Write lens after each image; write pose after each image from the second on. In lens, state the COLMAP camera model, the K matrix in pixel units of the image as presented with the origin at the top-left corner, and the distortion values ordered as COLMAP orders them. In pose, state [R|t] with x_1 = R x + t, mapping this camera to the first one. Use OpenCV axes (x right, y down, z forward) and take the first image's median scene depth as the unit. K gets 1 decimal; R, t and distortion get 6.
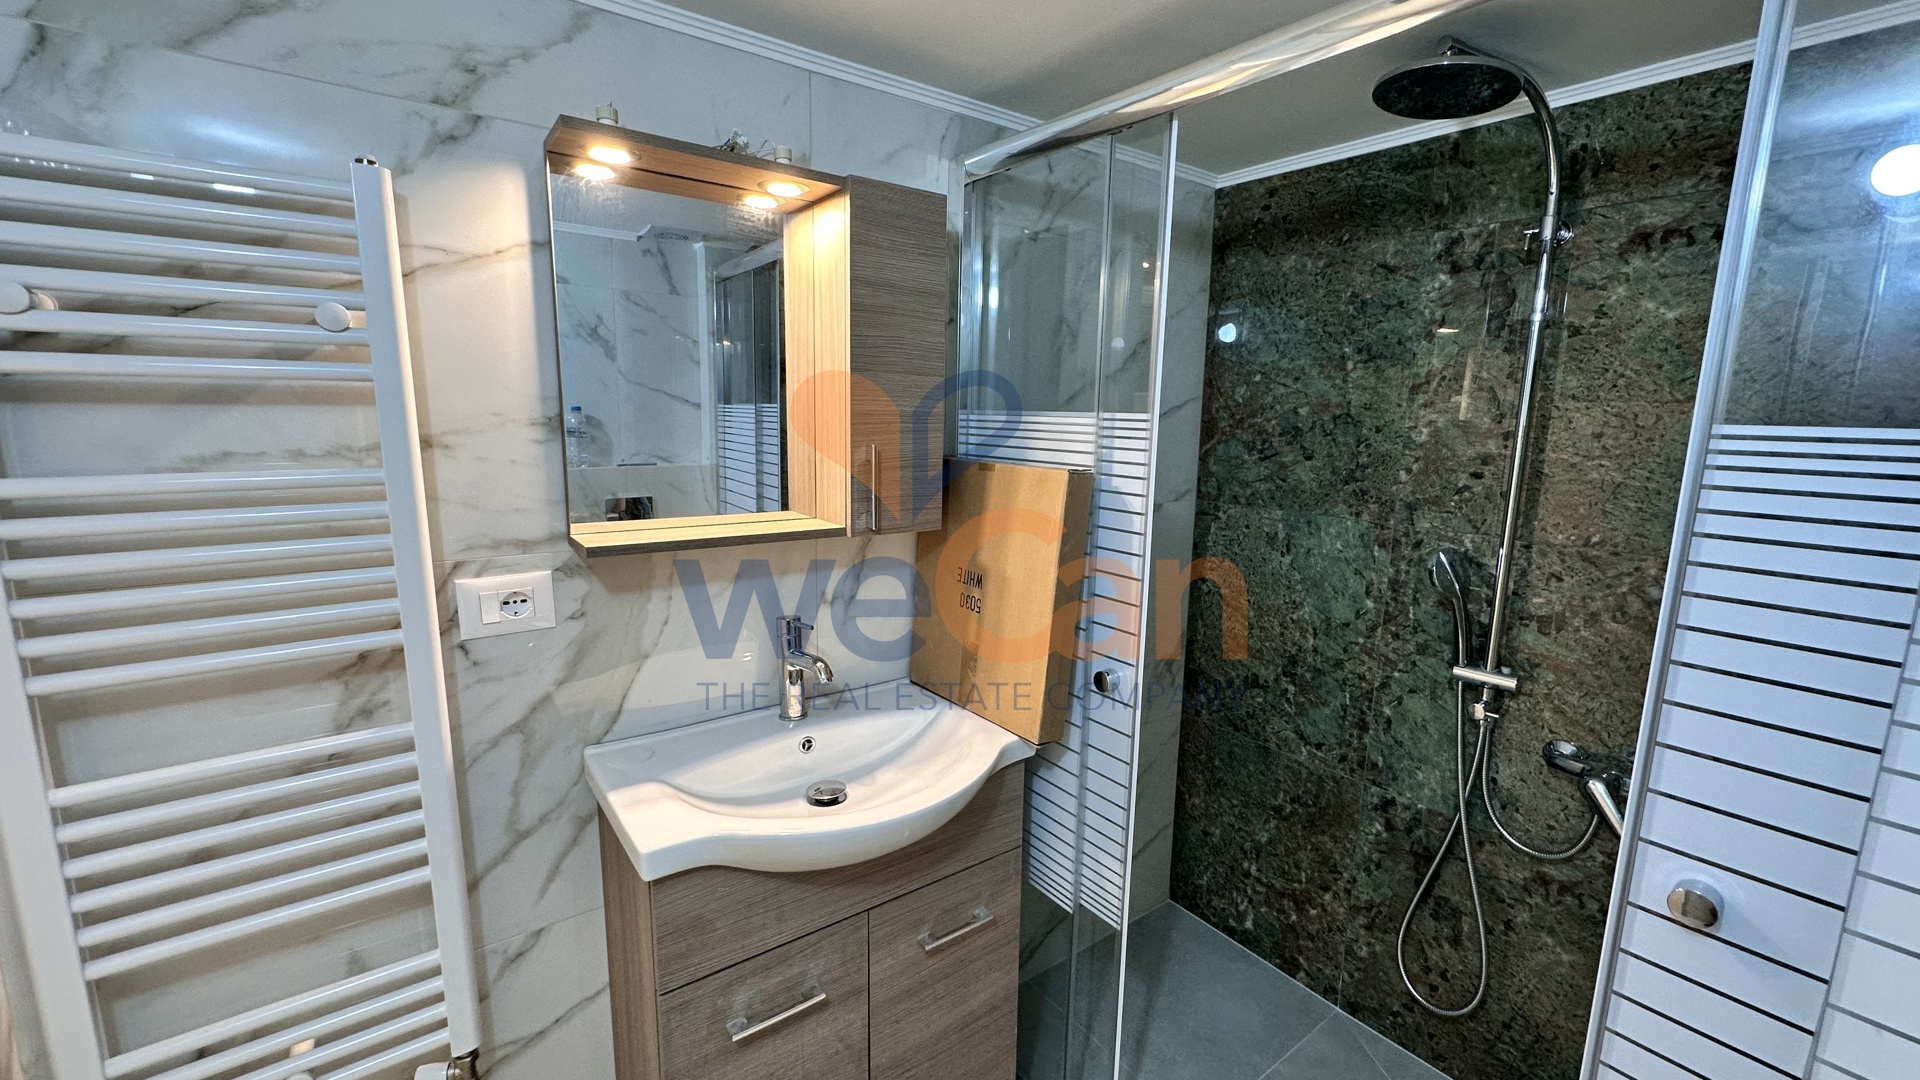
lens RADIAL K [[767.5, 0, 963.0], [0, 767.5, 538.0], [0, 0, 1]] dist [-0.002966, 0.000597]
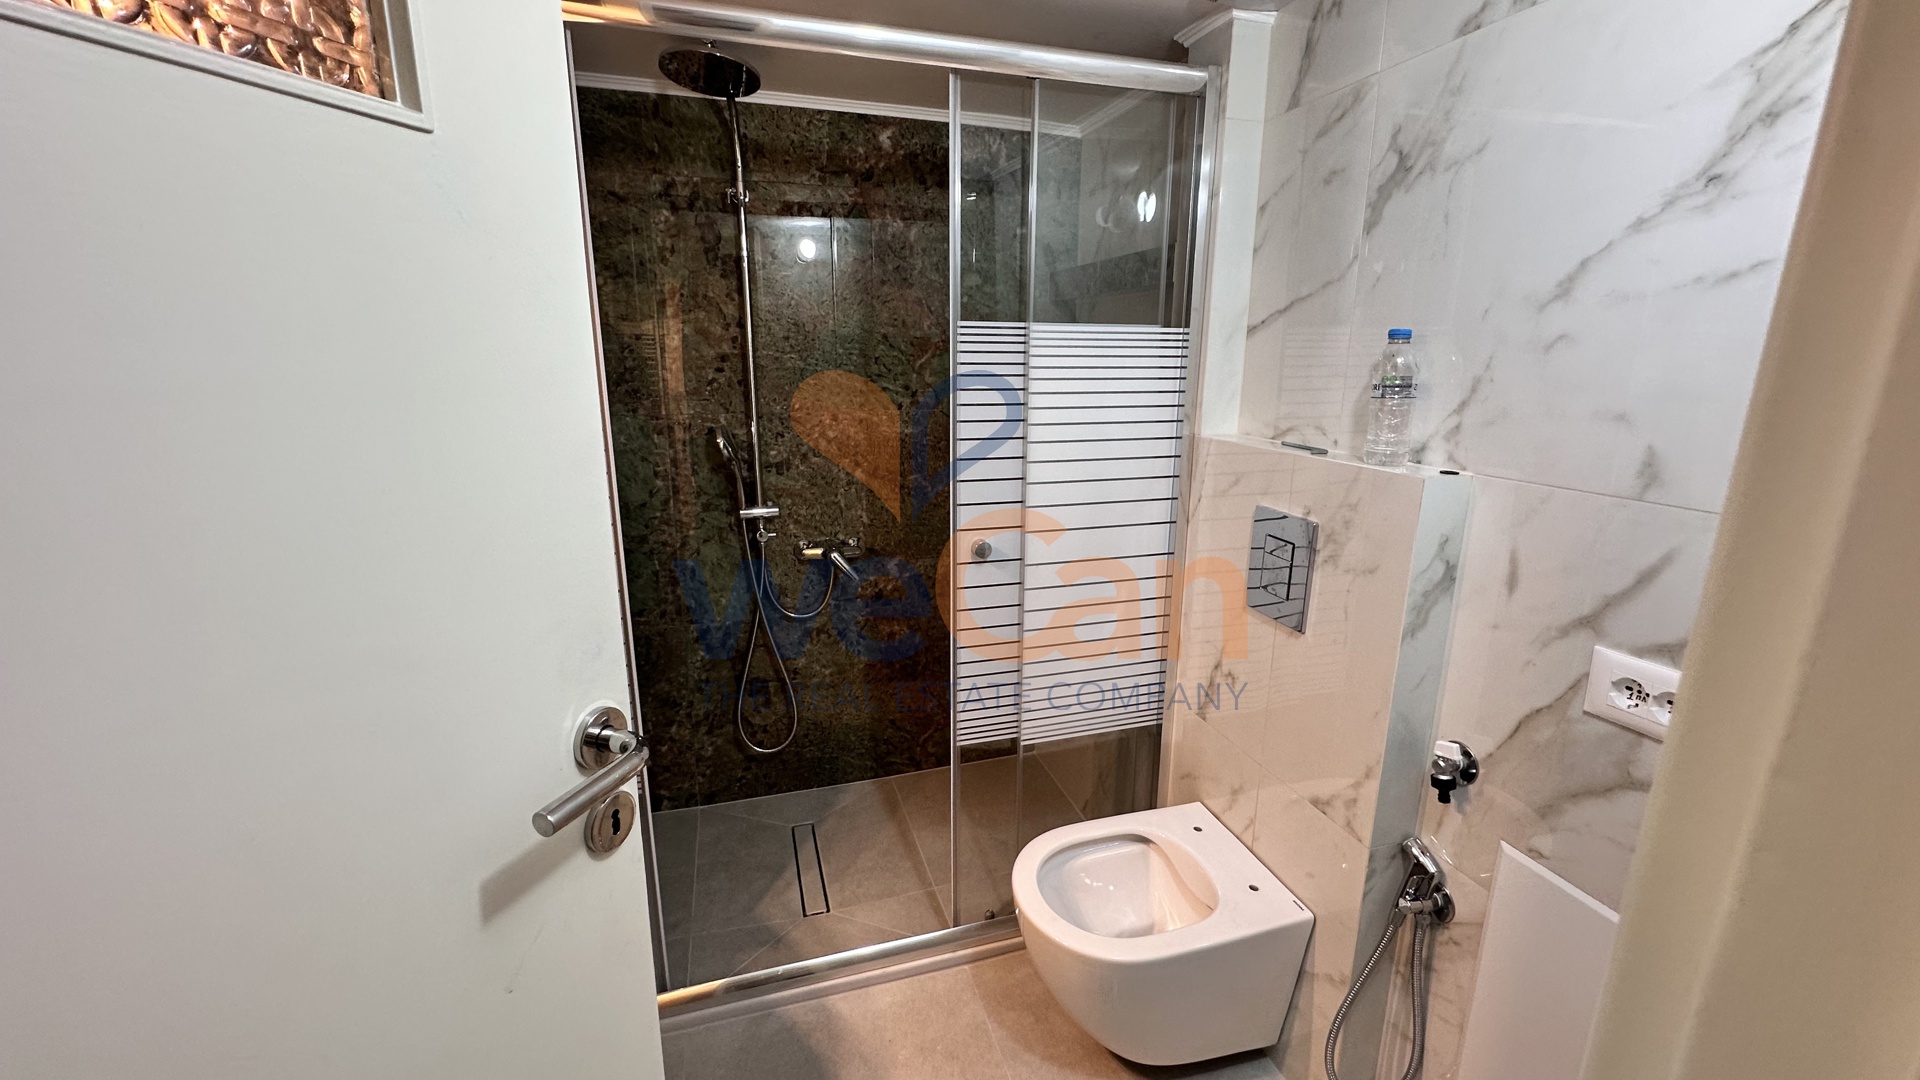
lens RADIAL K [[767.5, 0, 963.0], [0, 767.5, 538.0], [0, 0, 1]] dist [-0.002966, 0.000597]
pose [[0.352733, -0.237510, 0.905079, -0.471691], [0.155349, 0.968691, 0.193660, 0.010385], [-0.922738, 0.072293, 0.378586, 0.107635]]
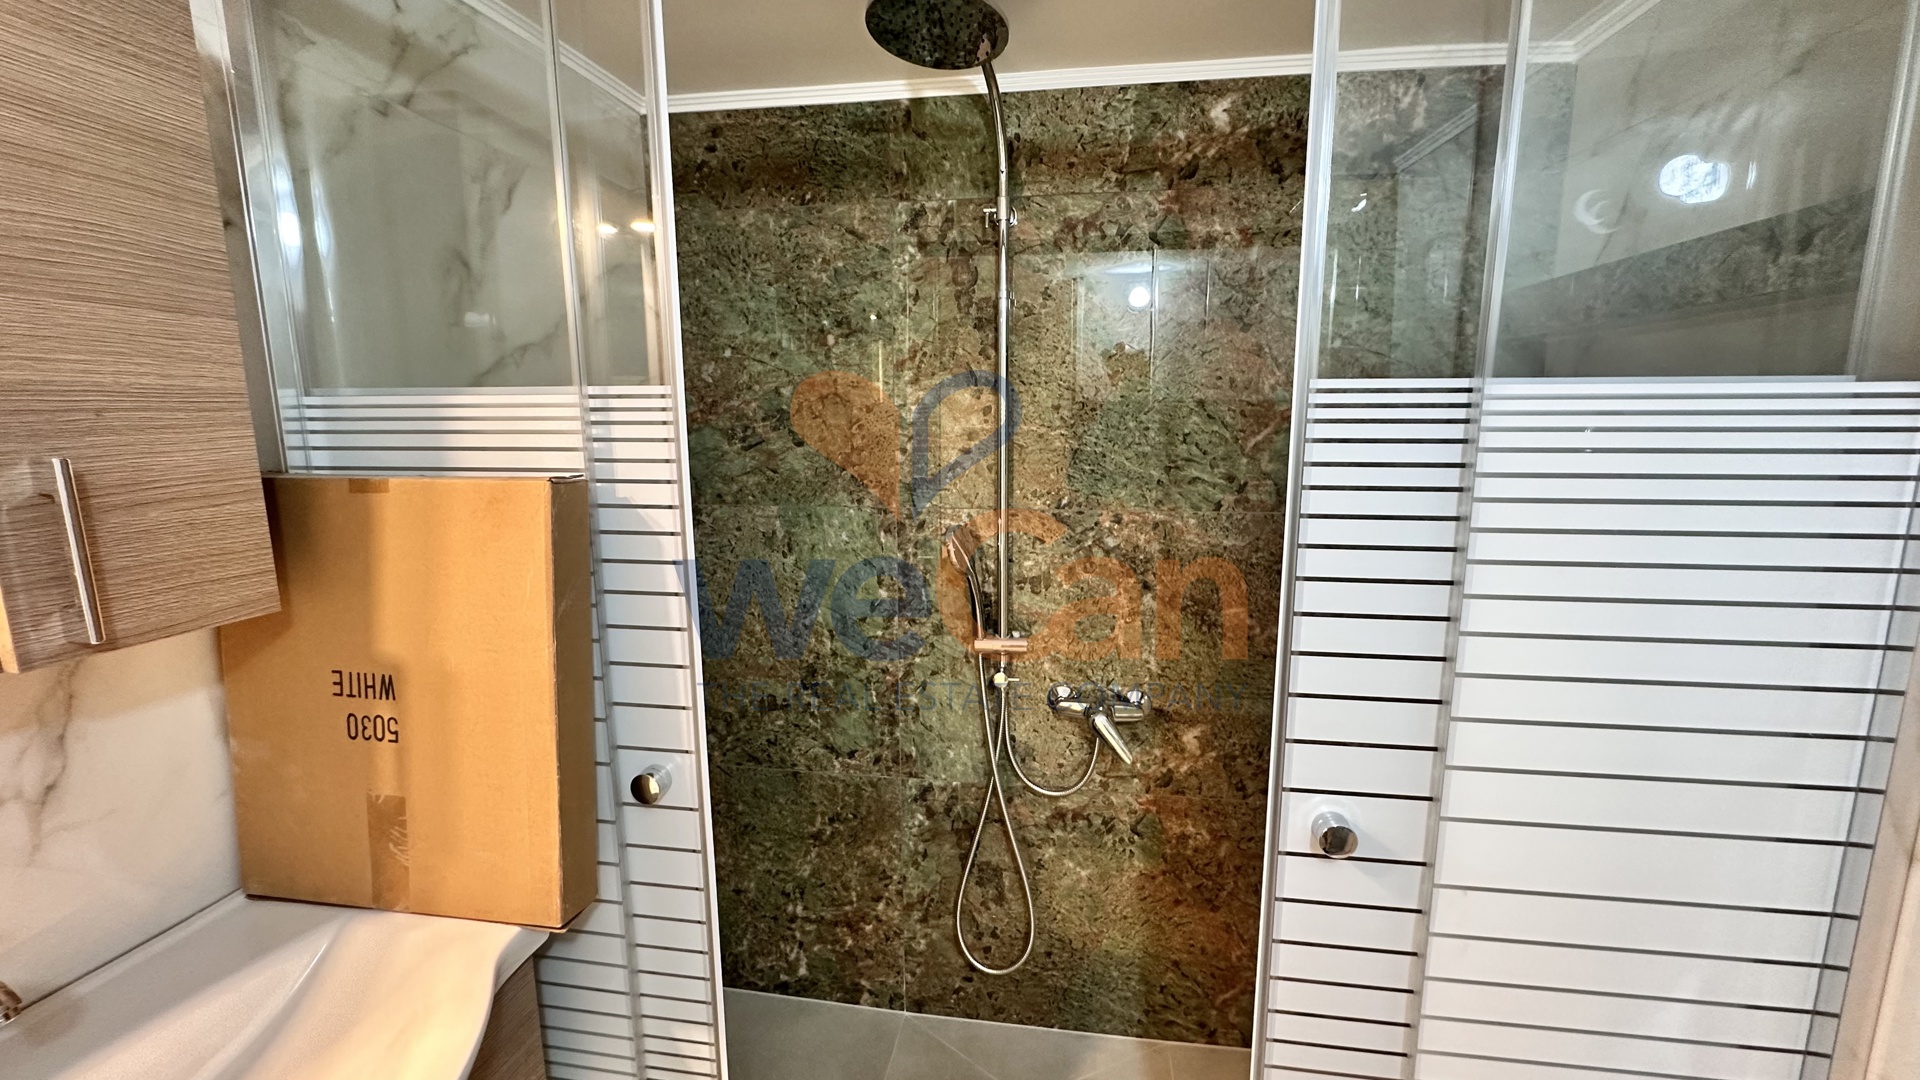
lens RADIAL K [[767.5, 0, 963.0], [0, 767.5, 538.0], [0, 0, 1]] dist [-0.002966, 0.000597]
pose [[0.723391, -0.135666, 0.676979, -0.034683], [0.131602, 0.989622, 0.057695, -0.026231], [-0.677780, 0.047356, 0.733738, 0.258621]]
